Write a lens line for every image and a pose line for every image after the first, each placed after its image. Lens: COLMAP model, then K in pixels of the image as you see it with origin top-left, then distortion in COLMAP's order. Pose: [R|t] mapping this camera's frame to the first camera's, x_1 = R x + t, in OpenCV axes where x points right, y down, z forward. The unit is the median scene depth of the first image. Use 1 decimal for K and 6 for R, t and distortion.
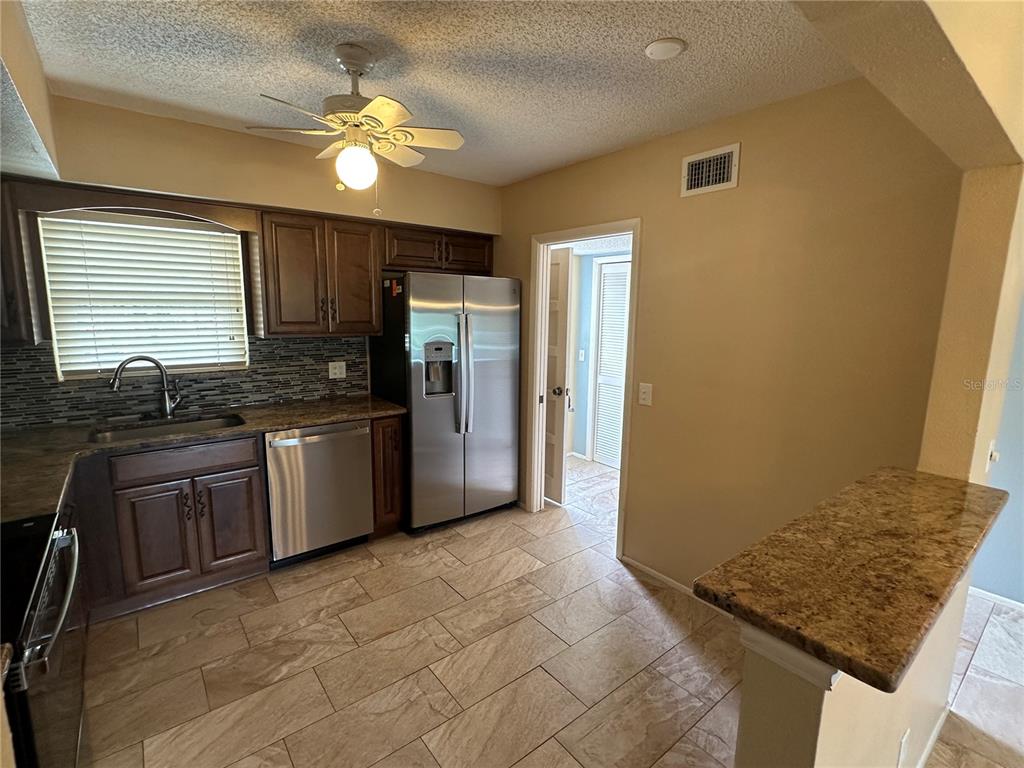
lens RADIAL K [[481.5, 0, 507.6], [0, 481.5, 383.1], [0, 0, 1]] dist [-0.003318, 0.001536]
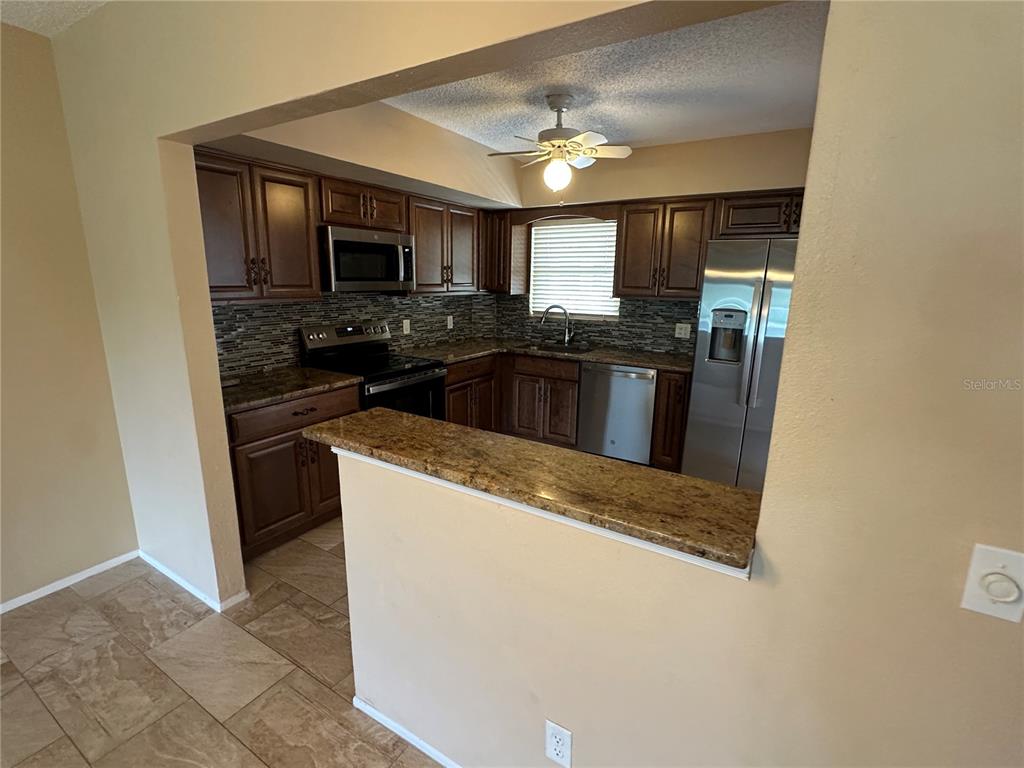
lens RADIAL K [[481.5, 0, 513.8], [0, 481.5, 383.7], [0, 0, 1]] dist [-0.003318, 0.001536]
pose [[0.346289, 0.194893, -0.917661, 0.783178], [-0.157815, 0.976345, 0.147803, -0.012949], [0.924759, 0.093638, 0.368854, 0.270858]]
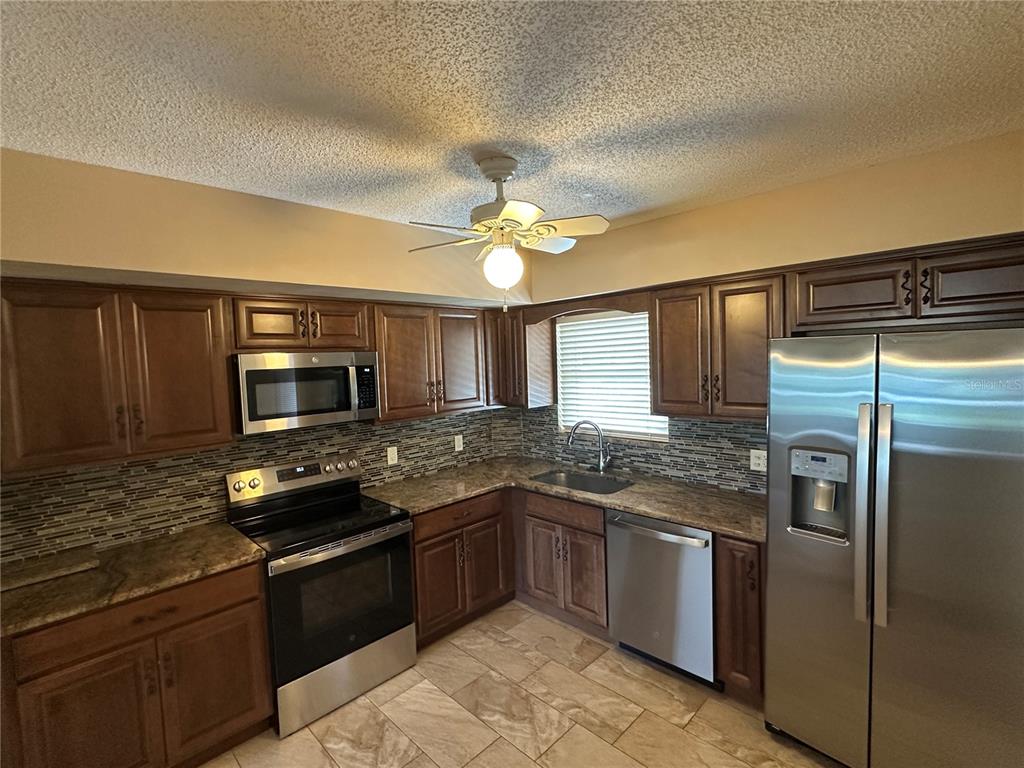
lens RADIAL K [[481.5, 0, 513.7], [0, 481.5, 383.6], [0, 0, 1]] dist [-0.003318, 0.001536]
pose [[0.121749, 0.035027, -0.991943, 0.489391], [-0.117039, 0.992912, 0.020696, -0.159462], [0.985636, 0.113576, 0.124985, 0.641397]]
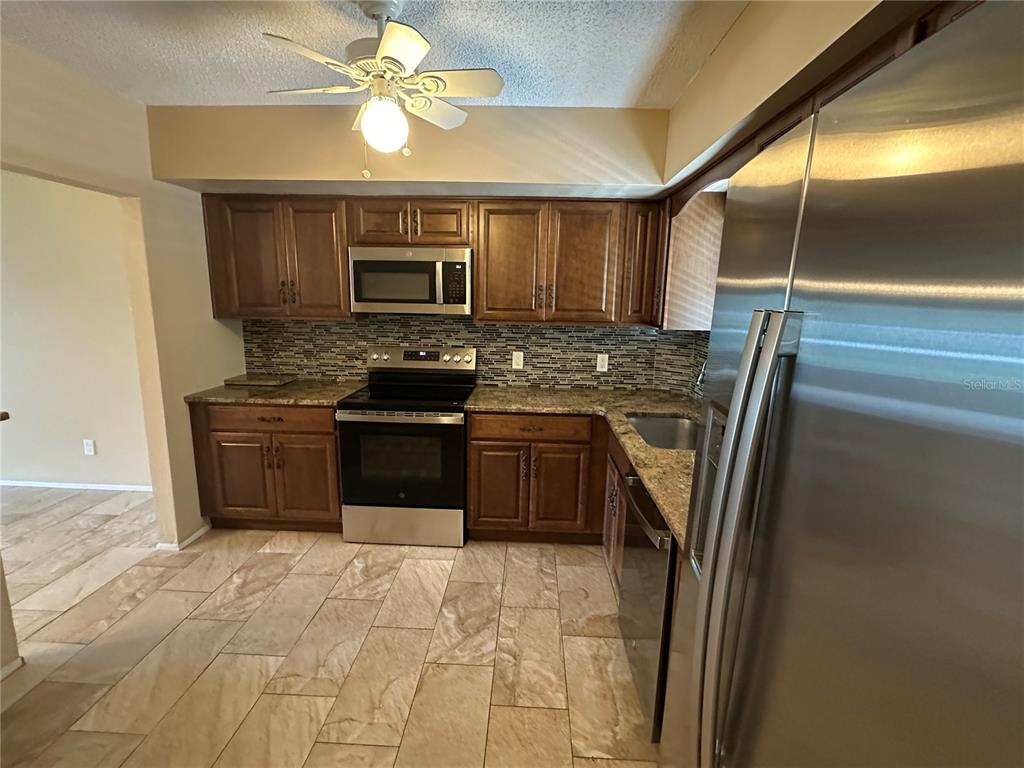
lens RADIAL K [[481.5, 0, 511.0], [0, 481.5, 386.0], [0, 0, 1]] dist [-0.003318, 0.001536]
pose [[-0.652901, 0.112864, -0.748988, 0.174644], [-0.147405, 0.950998, 0.271799, -0.186611], [0.742962, 0.287862, -0.604271, 1.282015]]
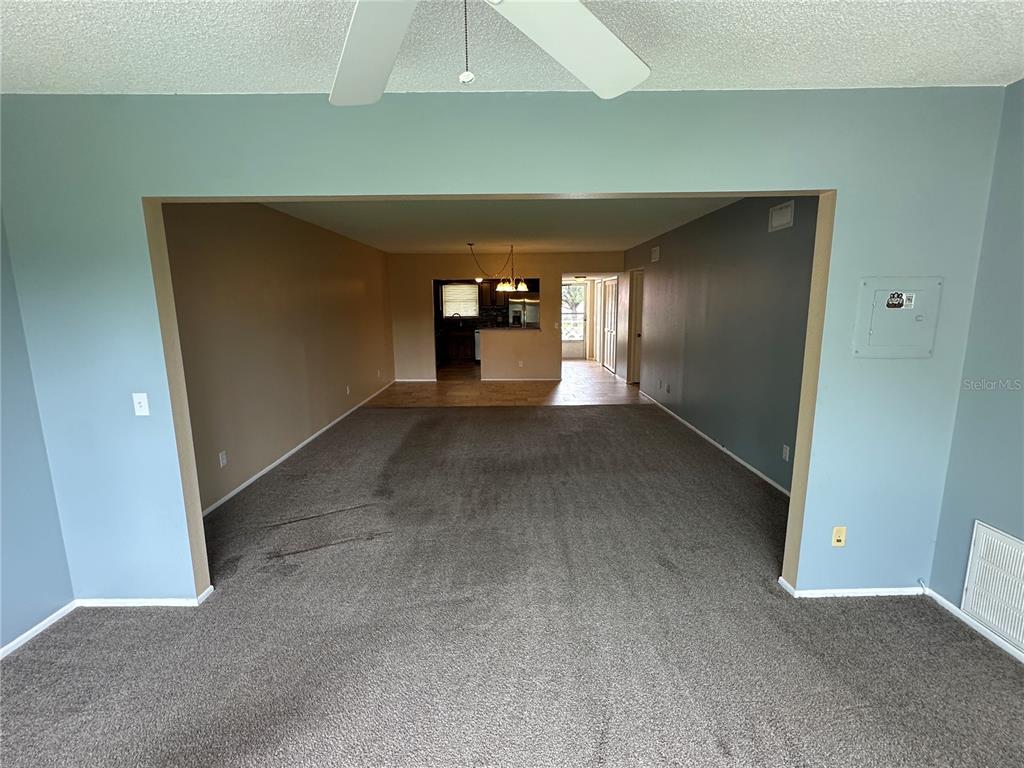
lens RADIAL K [[481.5, 0, 510.8], [0, 481.5, 386.4], [0, 0, 1]] dist [-0.003318, 0.001536]
pose [[0.781507, 0.083401, -0.618297, 2.539657], [-0.078539, 0.996292, 0.035117, 0.439562], [0.618933, 0.021116, 0.785160, -2.269886]]
